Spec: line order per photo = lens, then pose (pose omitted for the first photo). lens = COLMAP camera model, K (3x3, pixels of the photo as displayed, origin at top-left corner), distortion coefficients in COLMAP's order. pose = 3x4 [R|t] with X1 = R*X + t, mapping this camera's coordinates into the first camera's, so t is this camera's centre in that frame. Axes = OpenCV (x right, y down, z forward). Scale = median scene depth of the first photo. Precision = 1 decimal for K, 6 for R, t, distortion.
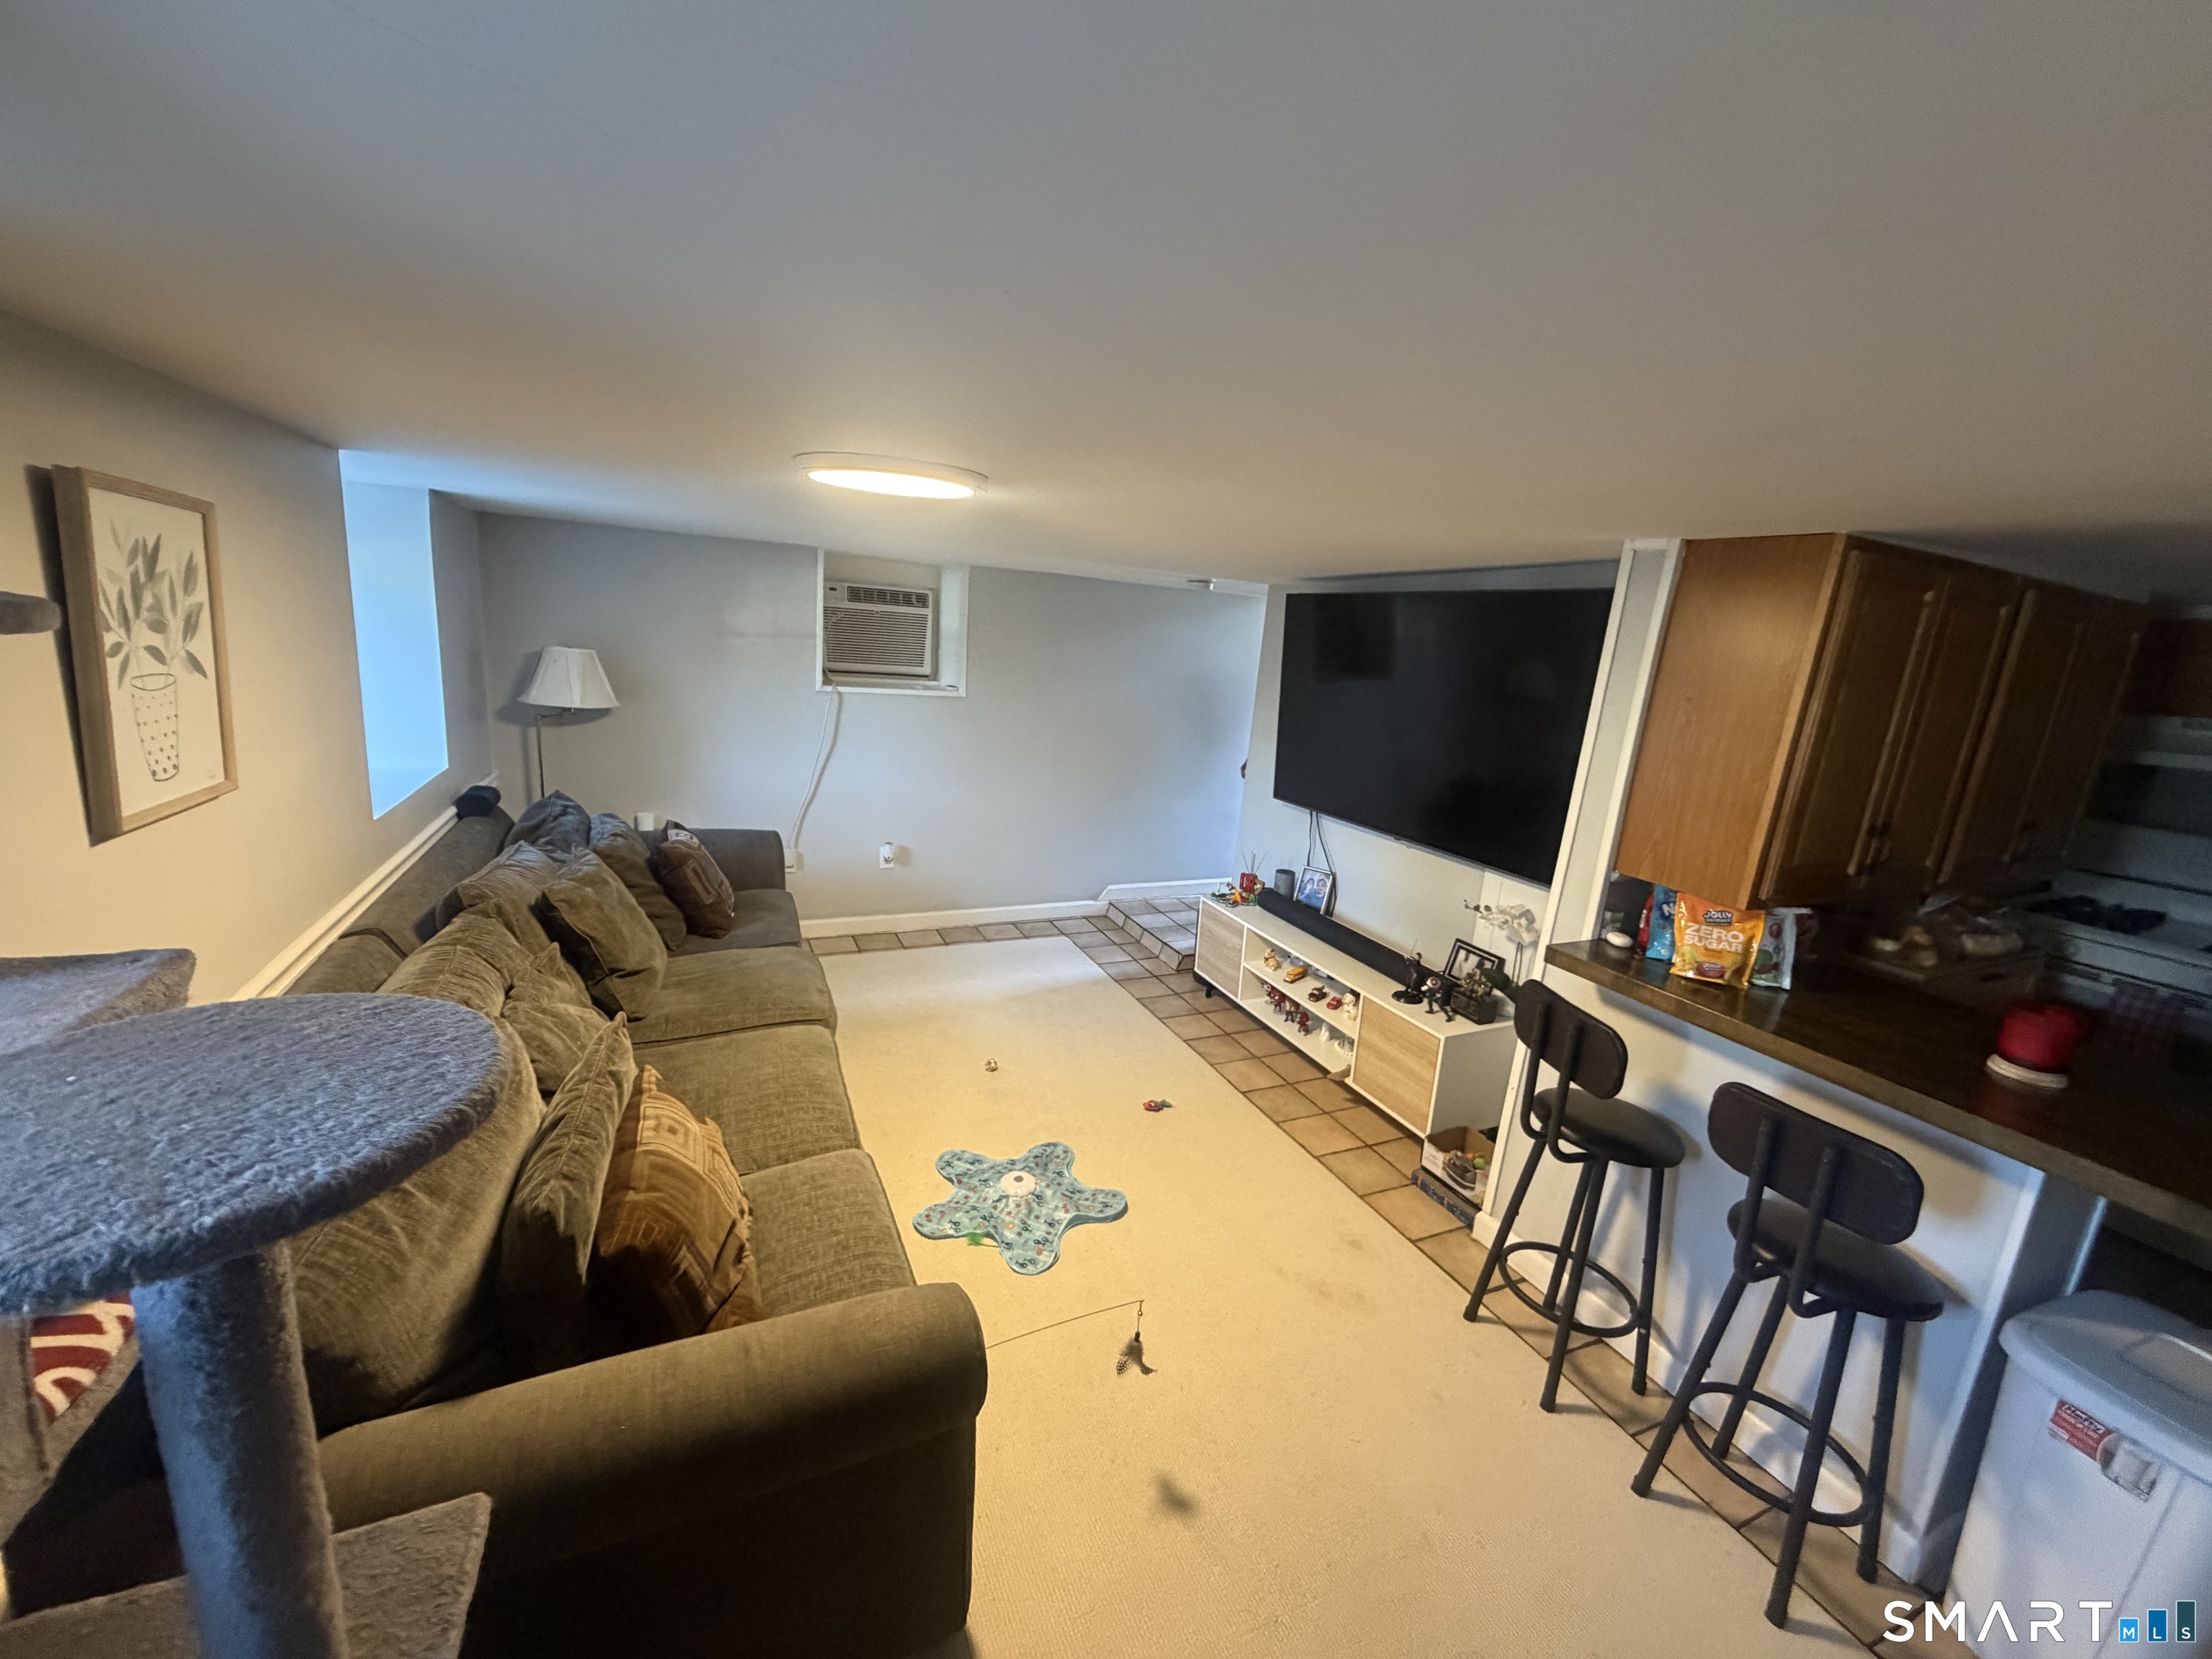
lens RADIAL K [[874.5, 0, 1095.4], [0, 874.5, 827.1], [0, 0, 1]] dist [0.001728, -0.000715]
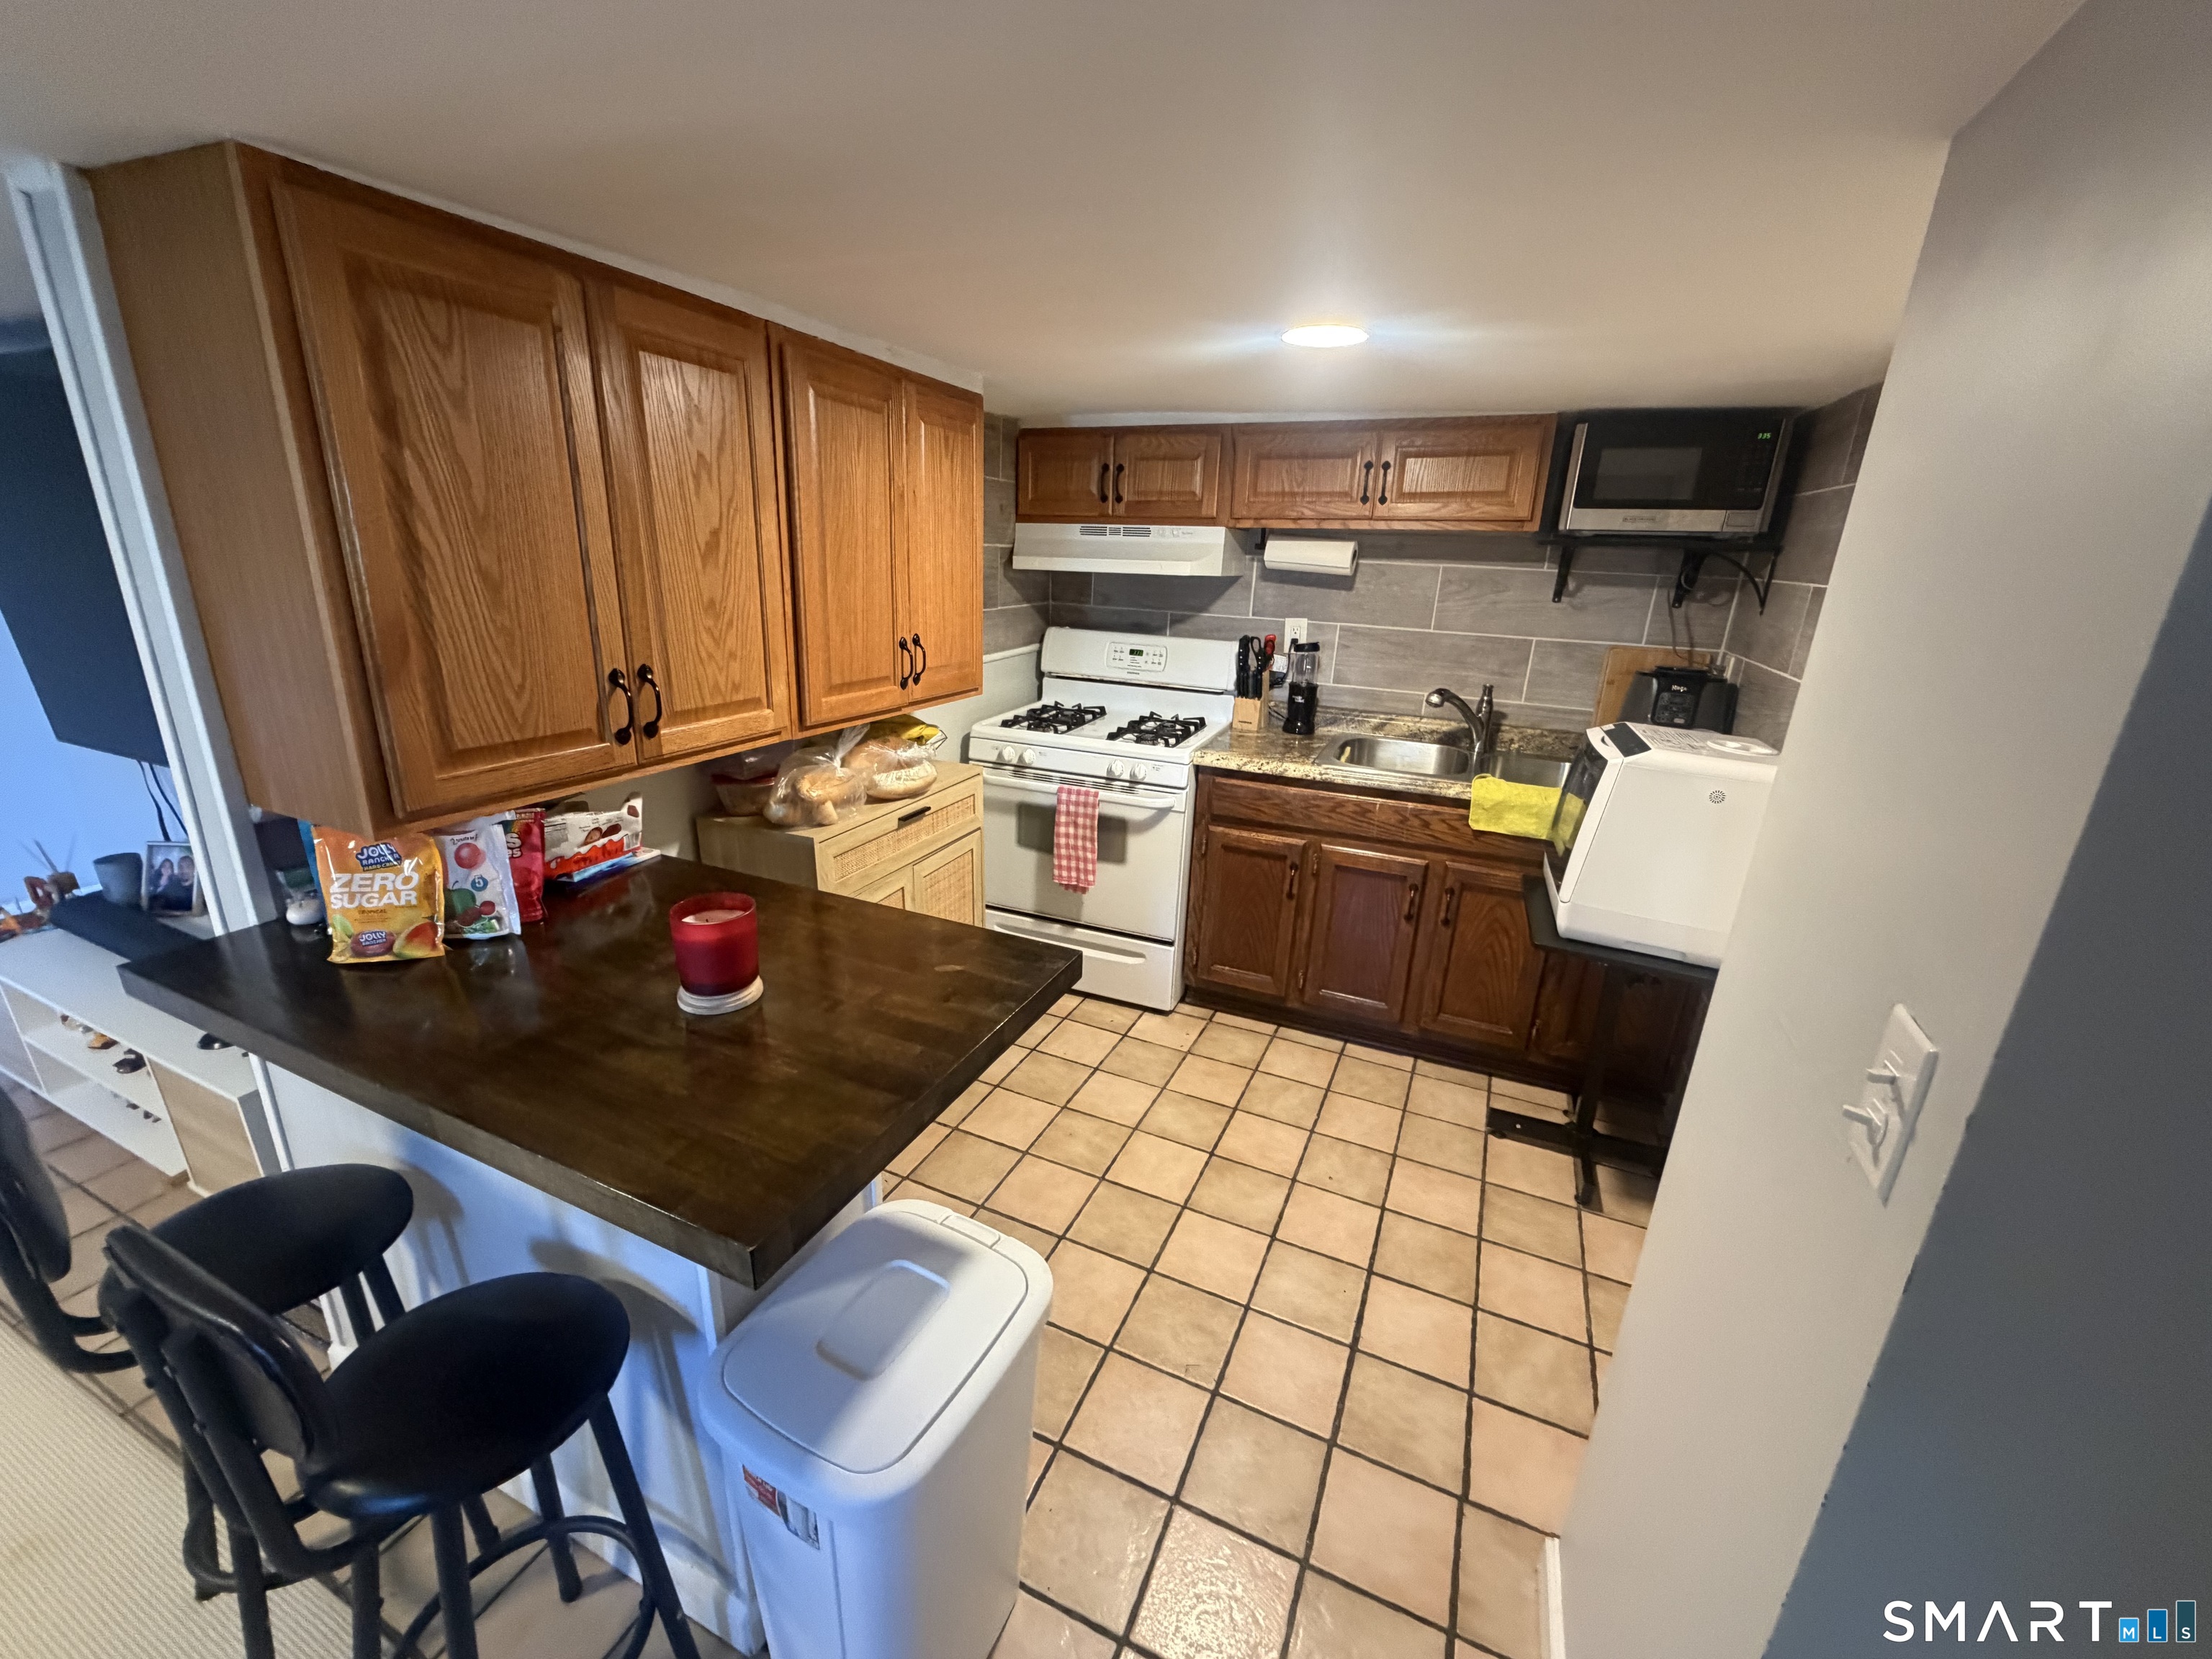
lens RADIAL K [[874.5, 0, 1095.4], [0, 874.5, 827.1], [0, 0, 1]] dist [0.001728, -0.000715]
pose [[0.751455, -0.244520, 0.612801, 0.719496], [0.161405, 0.968698, 0.188605, 0.049823], [-0.639737, -0.042819, 0.767400, 0.204492]]
